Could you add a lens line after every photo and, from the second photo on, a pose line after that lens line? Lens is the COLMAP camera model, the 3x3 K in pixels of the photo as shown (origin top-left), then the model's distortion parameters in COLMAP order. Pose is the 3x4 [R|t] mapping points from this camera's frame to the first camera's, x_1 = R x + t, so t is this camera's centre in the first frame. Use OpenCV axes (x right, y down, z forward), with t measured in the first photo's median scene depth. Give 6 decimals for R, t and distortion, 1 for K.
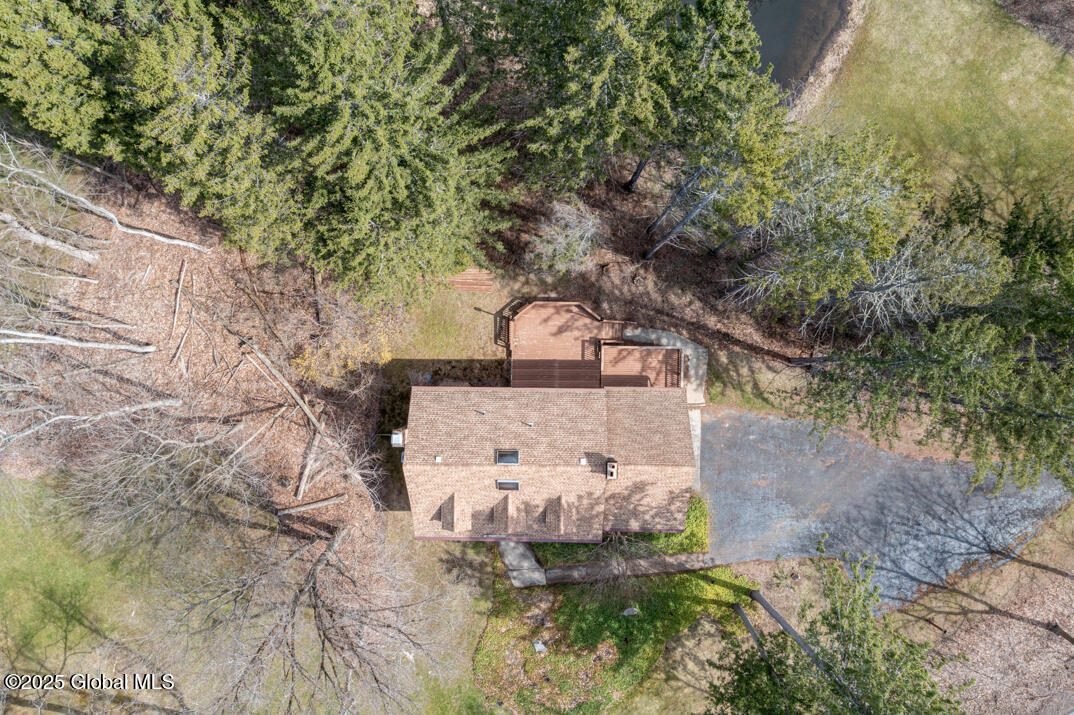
lens RADIAL K [[866.2, 0, 535.2], [0, 866.2, 356.7], [0, 0, 1]] dist [-0.017619, -0.004186]
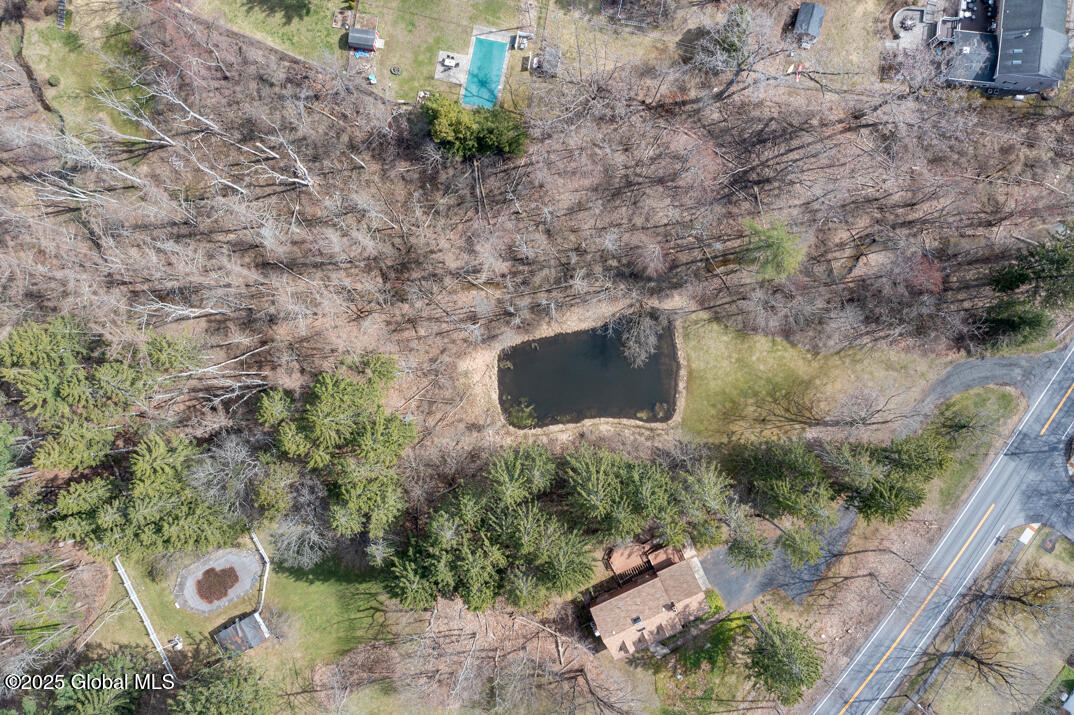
lens RADIAL K [[866.2, 0, 539.1], [0, 866.2, 357.2], [0, 0, 1]] dist [-0.017619, -0.004186]
pose [[0.899258, -0.437401, -0.003901, 0.053040], [0.437274, 0.899155, -0.017658, -0.594843], [0.011231, 0.014174, 0.999836, -1.426397]]
